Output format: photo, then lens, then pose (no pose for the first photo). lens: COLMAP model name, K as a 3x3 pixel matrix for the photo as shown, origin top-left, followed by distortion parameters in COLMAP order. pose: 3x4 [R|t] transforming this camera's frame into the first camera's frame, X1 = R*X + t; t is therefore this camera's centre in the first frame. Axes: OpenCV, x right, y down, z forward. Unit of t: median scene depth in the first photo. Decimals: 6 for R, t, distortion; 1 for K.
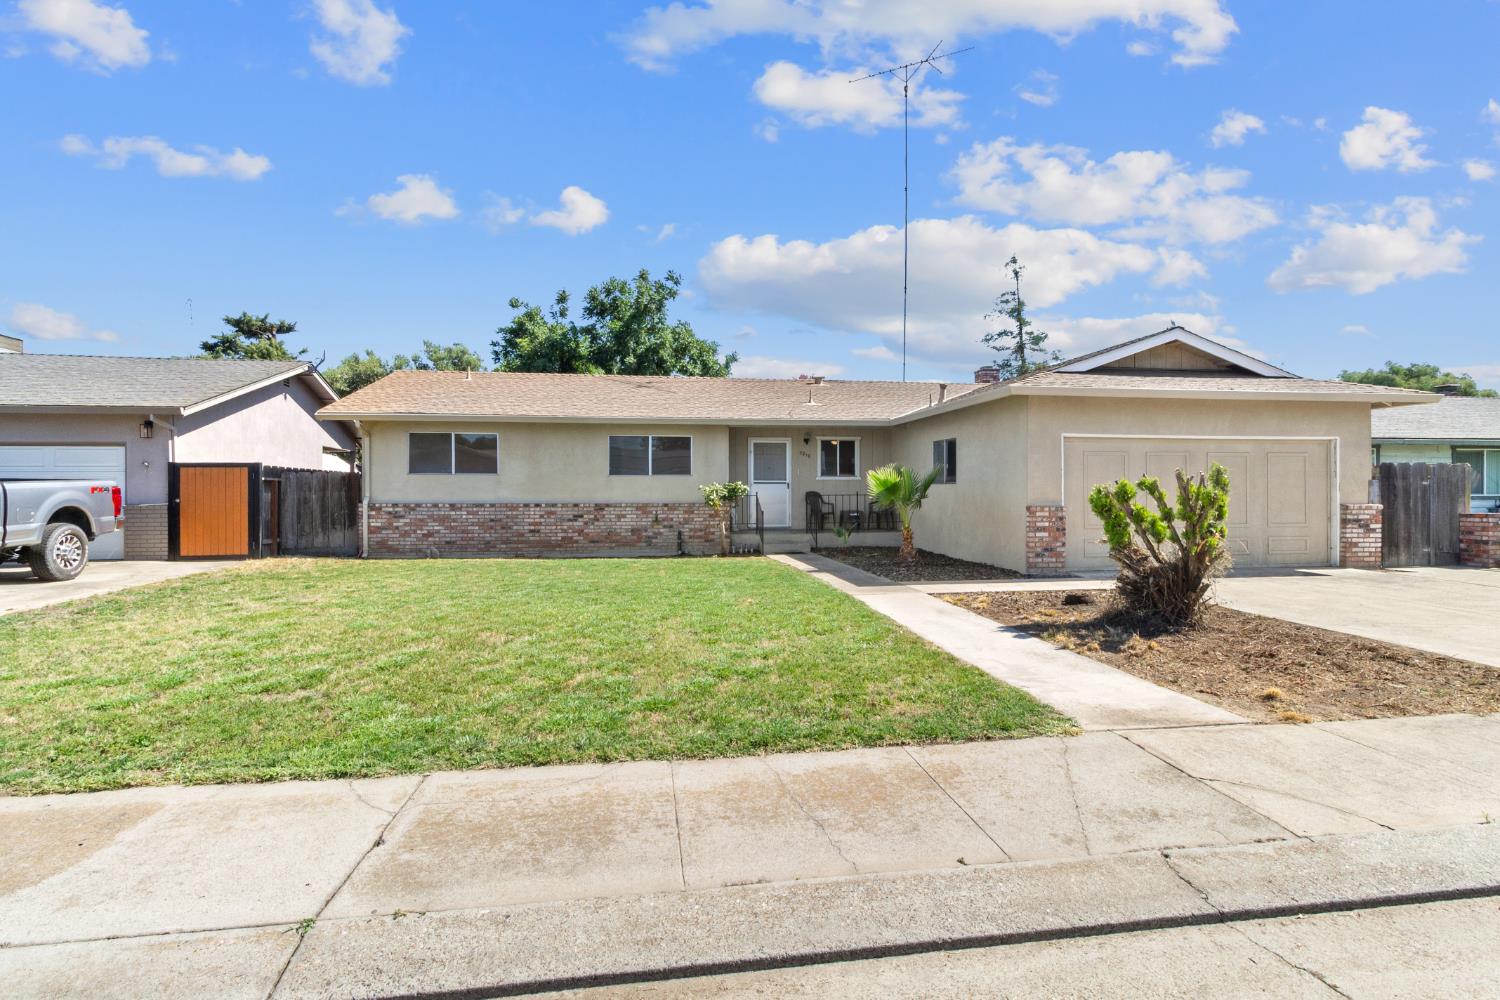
lens RADIAL K [[696.7, 0, 764.7], [0, 696.7, 490.5], [0, 0, 1]] dist [0.000213, -0.000018]
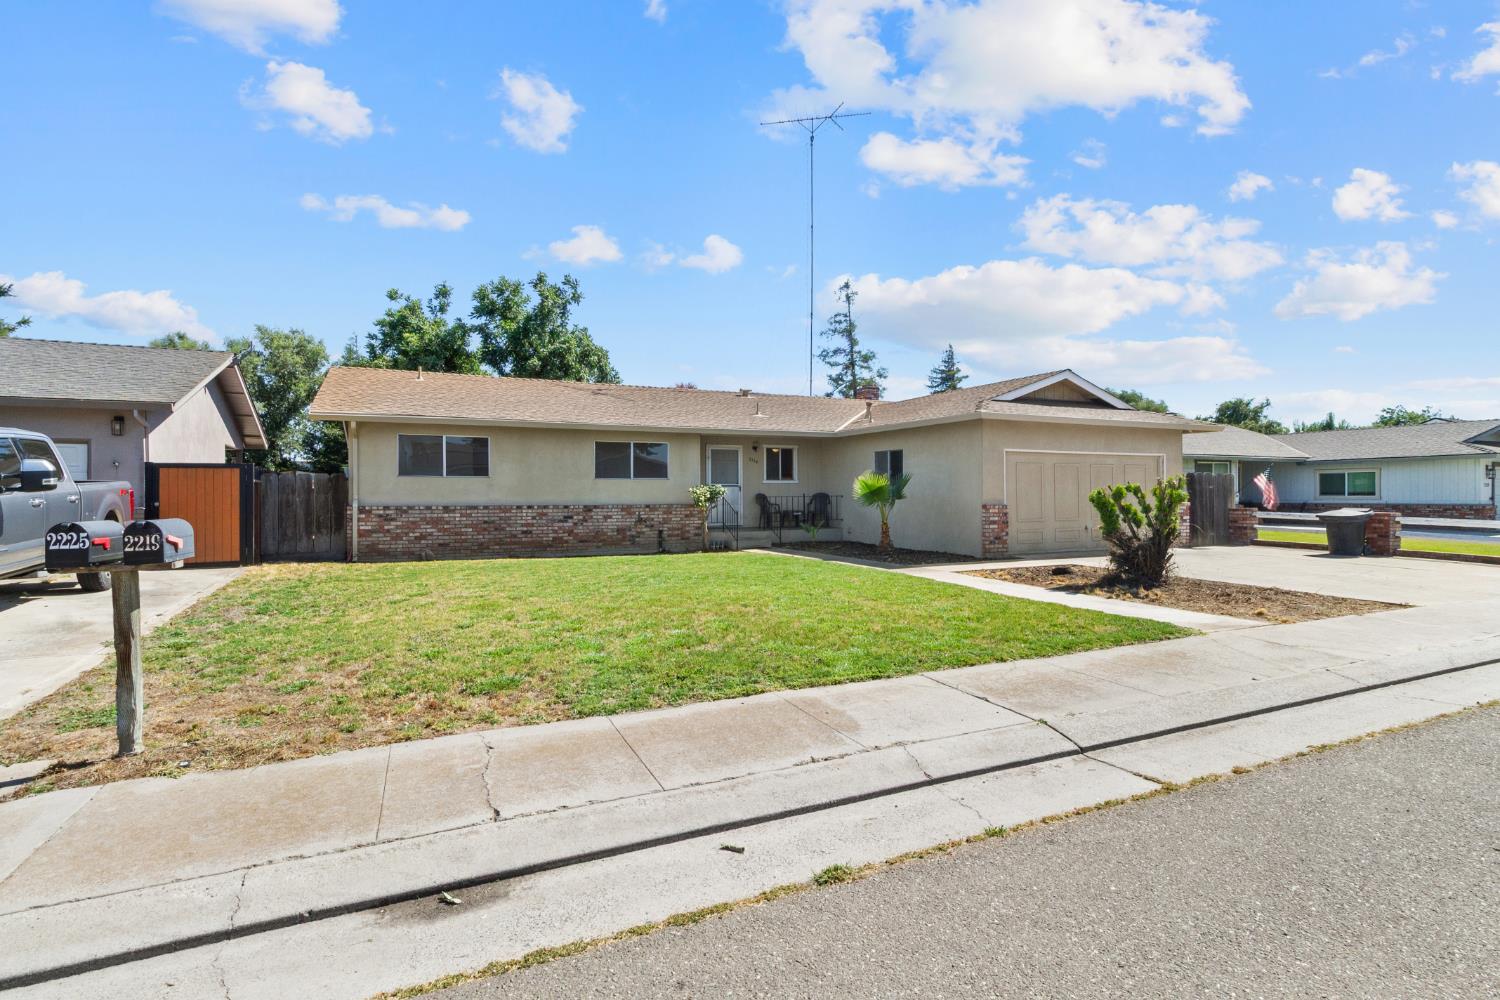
lens RADIAL K [[697.2, 0, 750.0], [0, 697.2, 500.0], [0, 0, 1]] dist [0.001445, 0.000442]
pose [[0.960661, -0.003983, 0.277697, -0.295265], [0.000949, 0.999938, 0.011060, -0.000666], [-0.277724, -0.010361, 0.960605, -0.092012]]
